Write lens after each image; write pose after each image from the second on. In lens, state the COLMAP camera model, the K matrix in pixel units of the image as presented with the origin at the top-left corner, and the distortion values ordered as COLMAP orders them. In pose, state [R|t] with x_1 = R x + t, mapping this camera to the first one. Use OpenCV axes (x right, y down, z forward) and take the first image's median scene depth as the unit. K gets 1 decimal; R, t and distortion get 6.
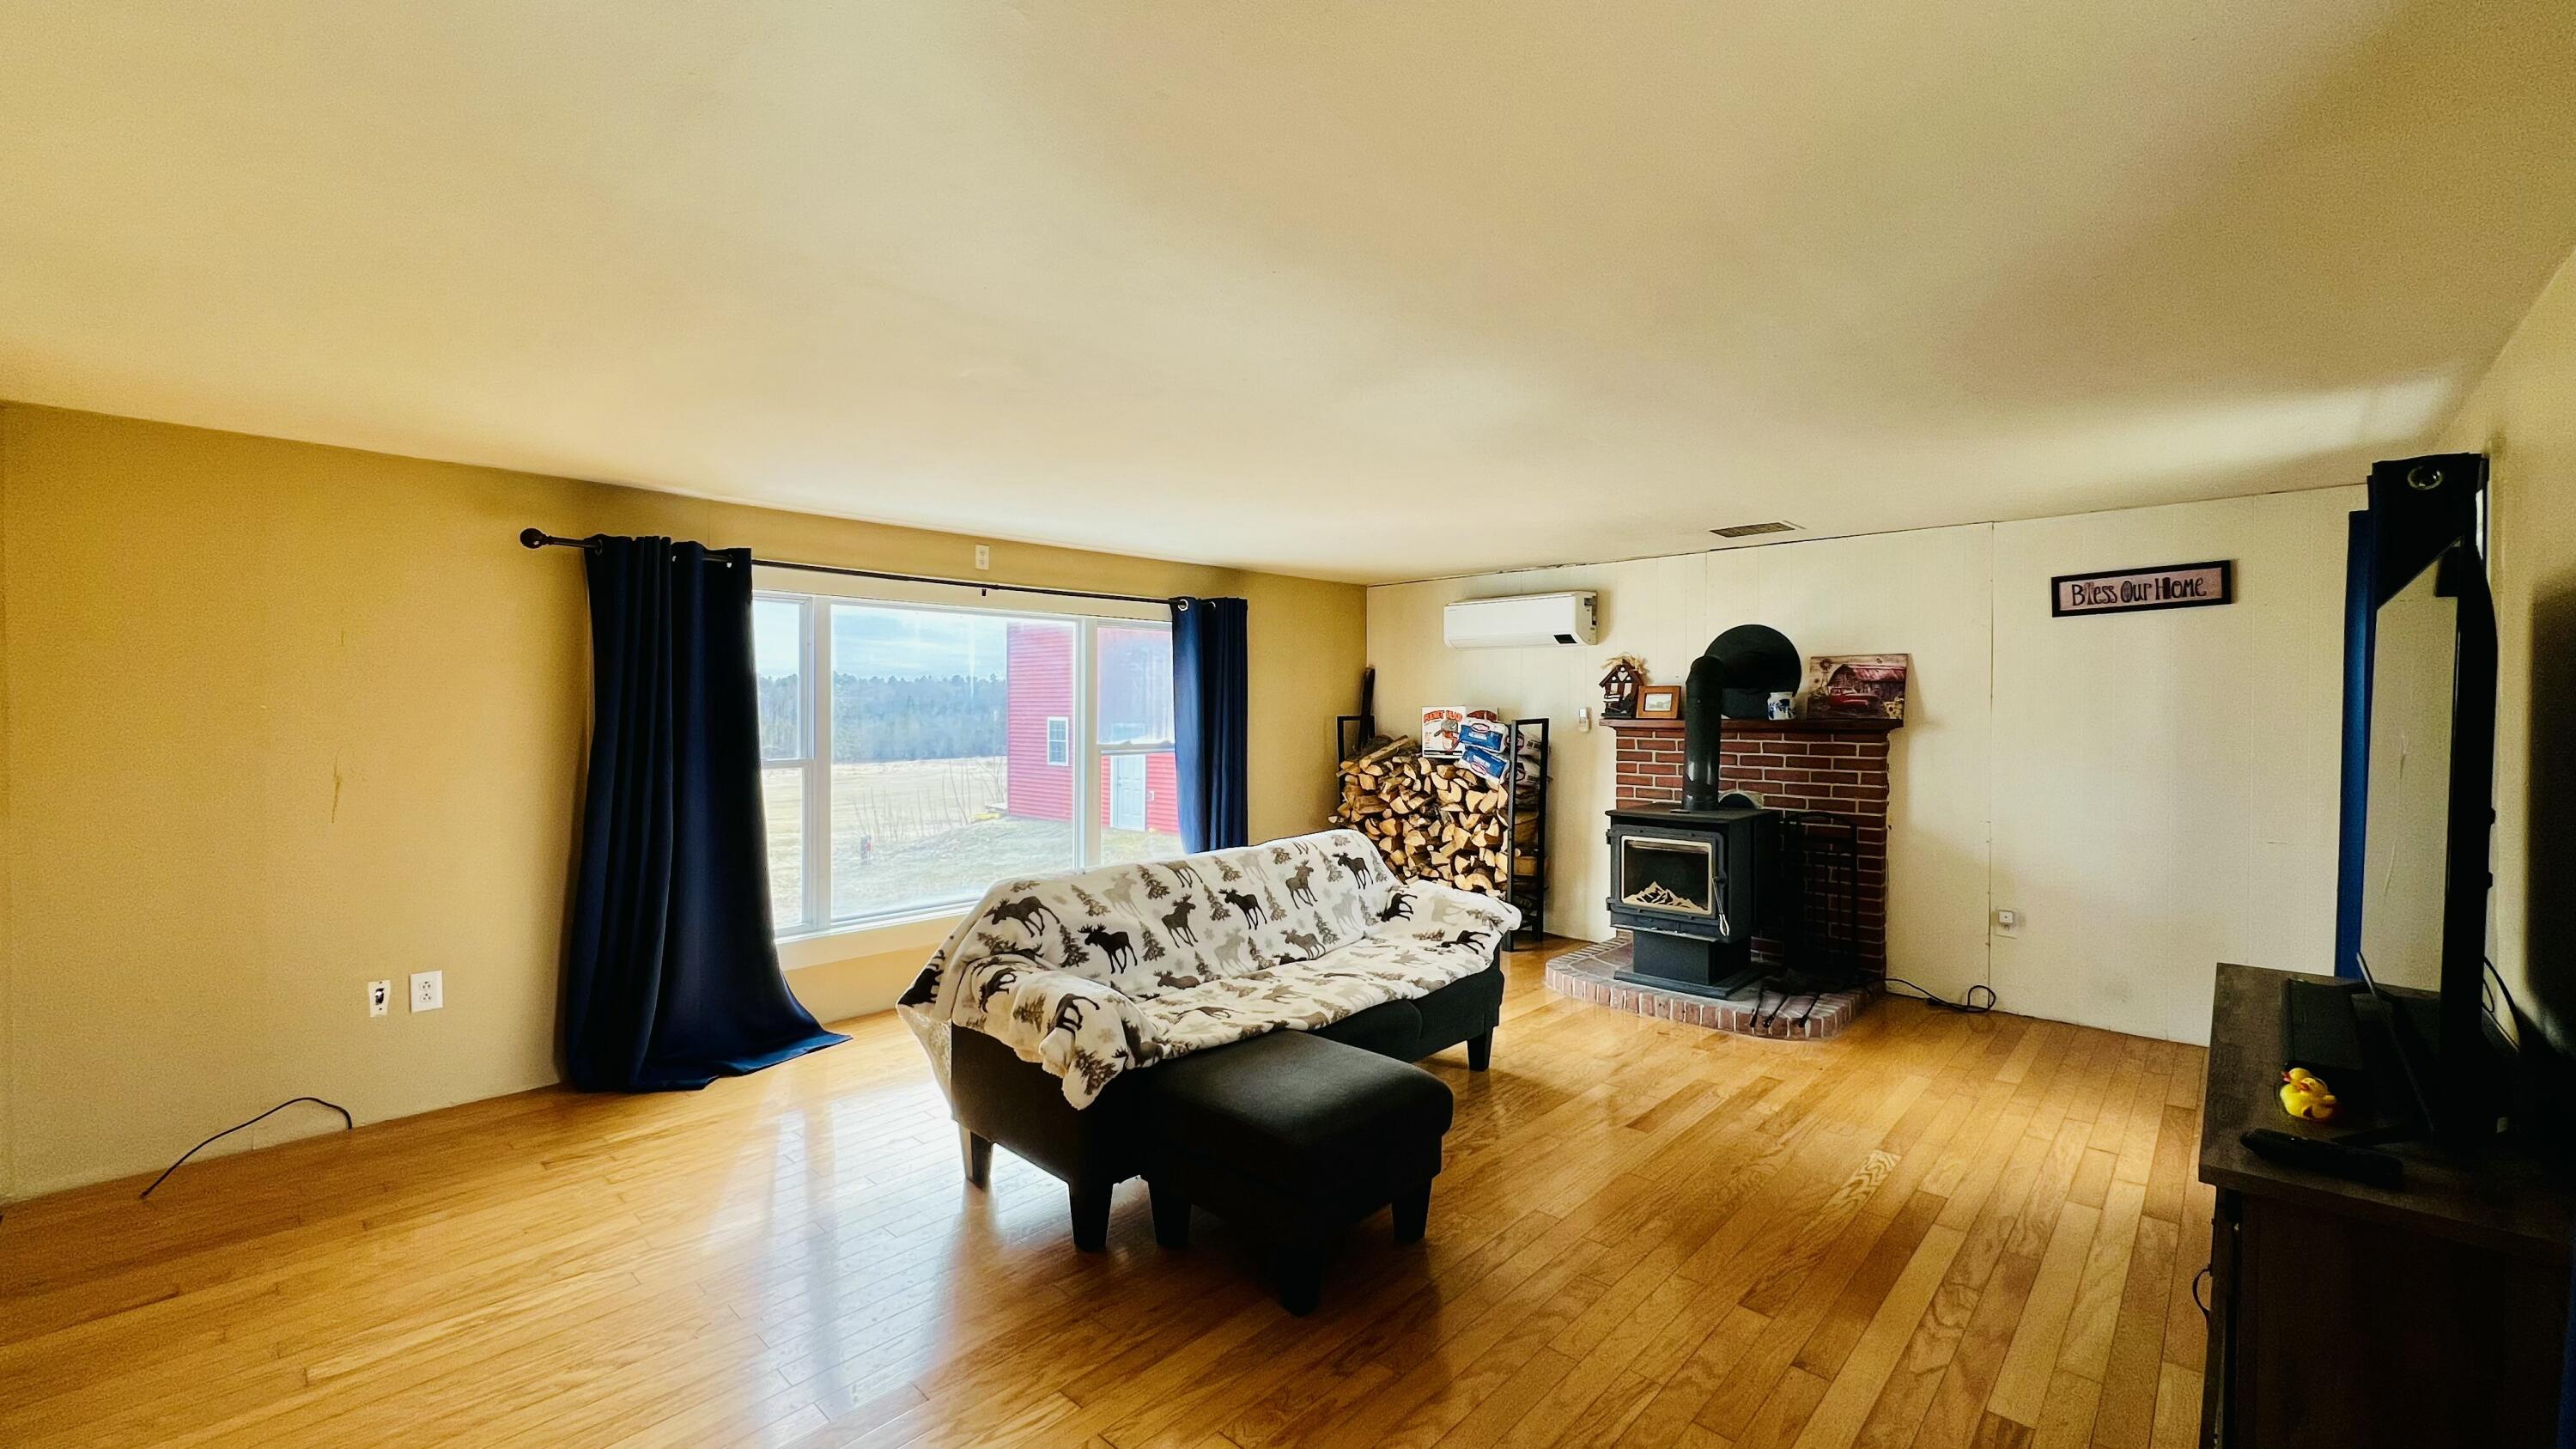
lens RADIAL K [[1032.3, 0, 1283.9], [0, 1032.3, 719.8], [0, 0, 1]] dist [0.000592, 0.000025]
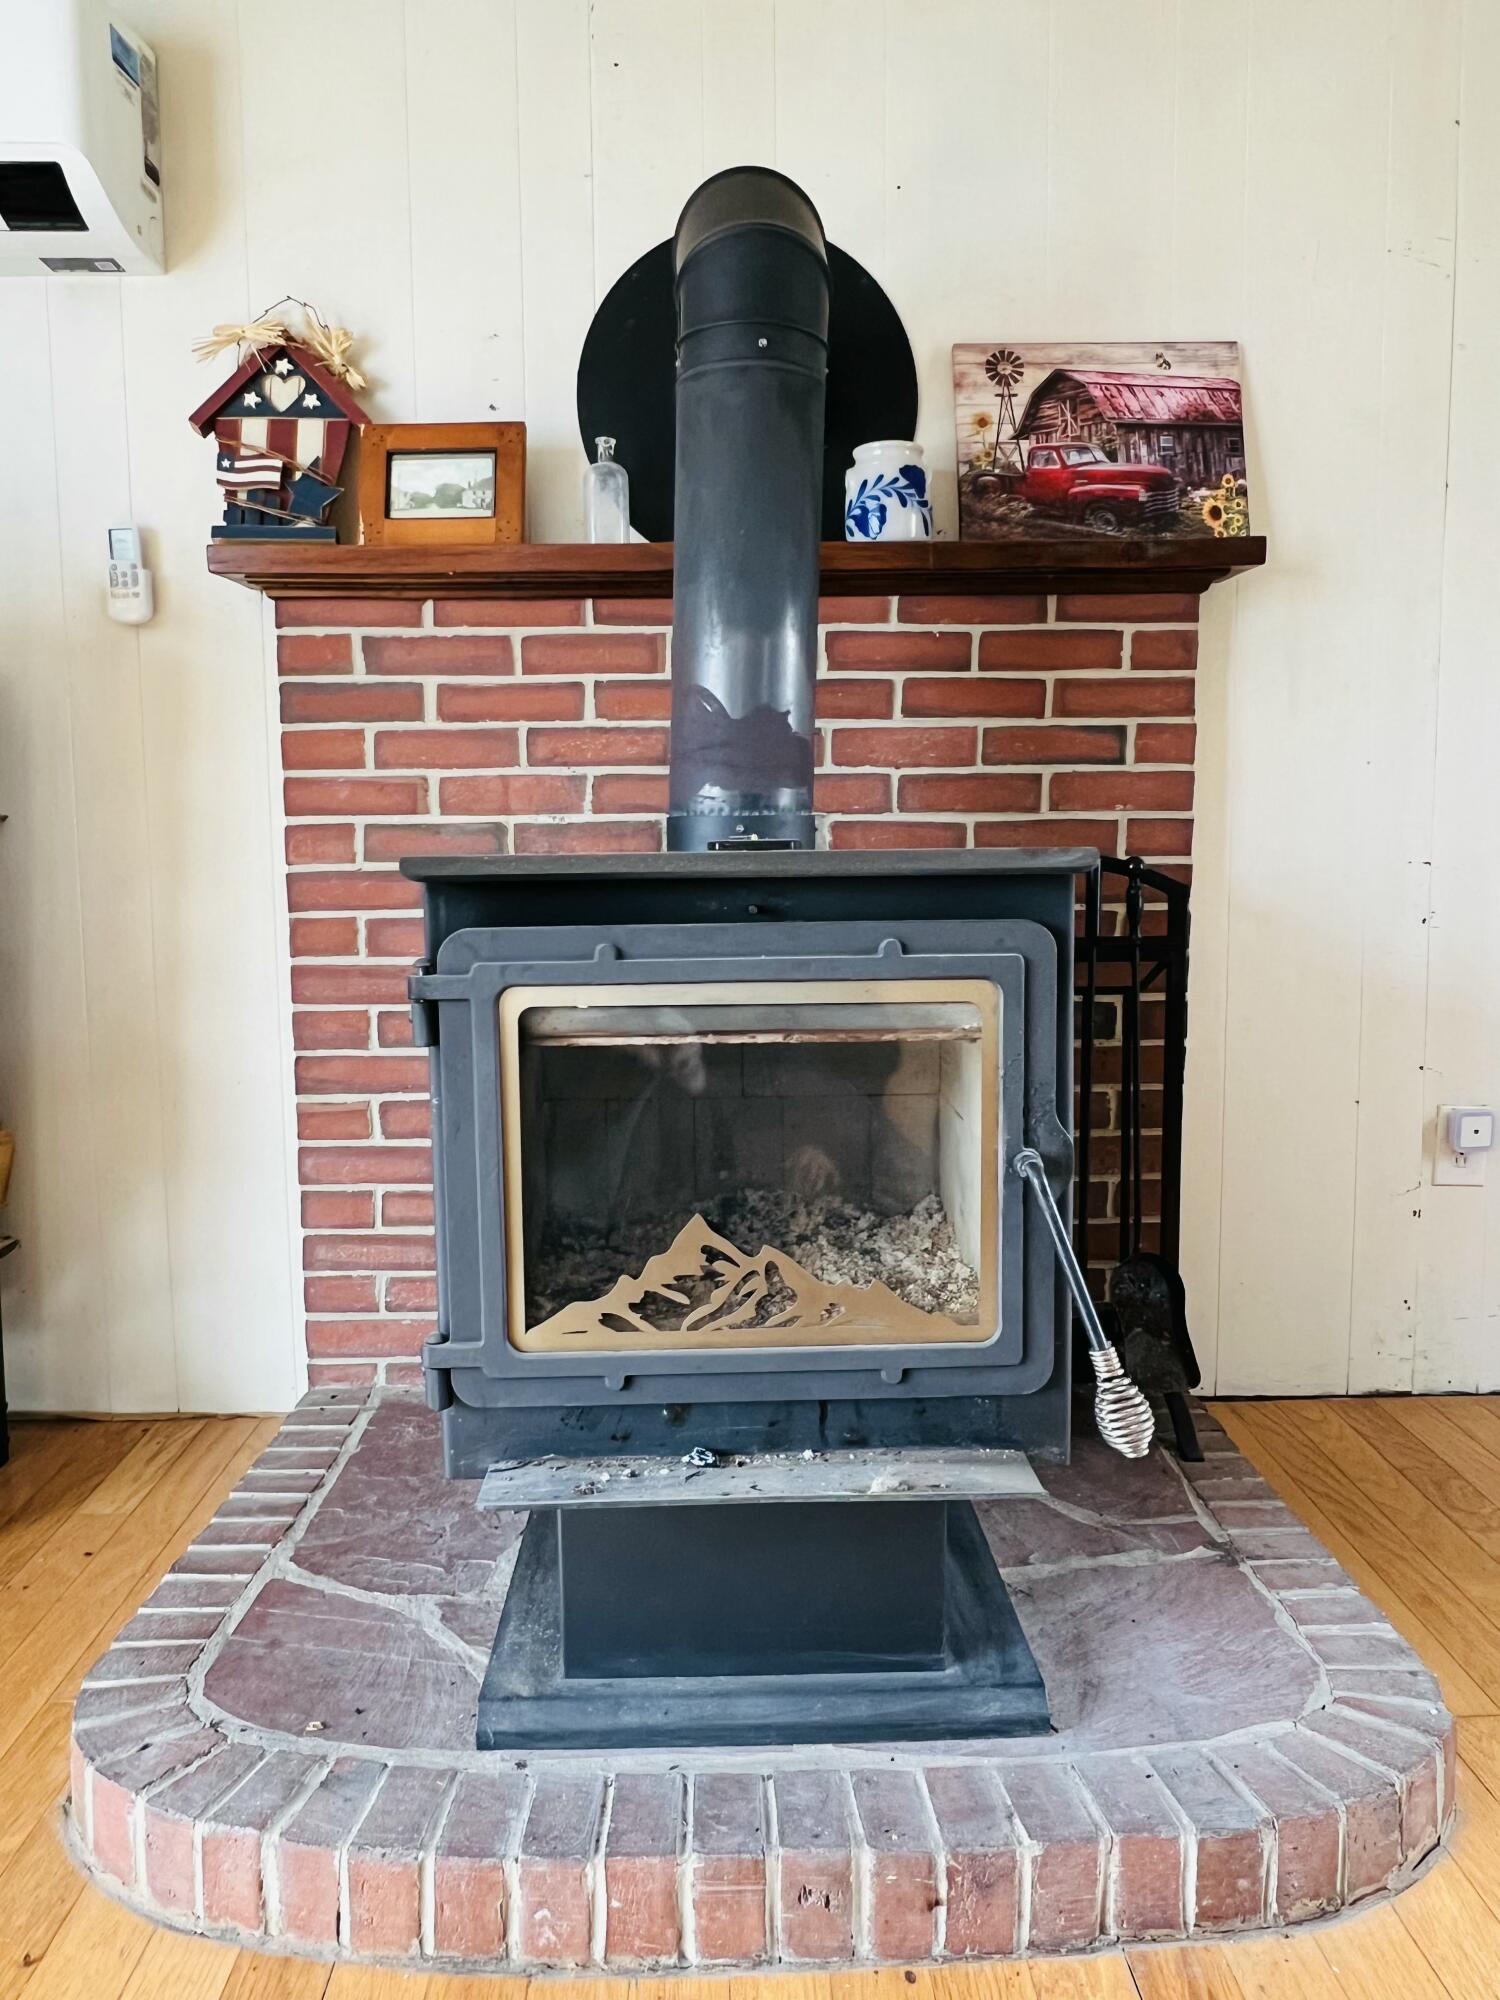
lens RADIAL K [[1364.5, 0, 745.8], [0, 1364.5, 991.7], [0, 0, 1]] dist [-0.008116, -0.001230]
pose [[0.710073, -0.079607, 0.699613, 0.183695], [0.020754, 0.995523, 0.092214, 0.087376], [-0.703822, -0.050959, 0.708546, 0.764945]]
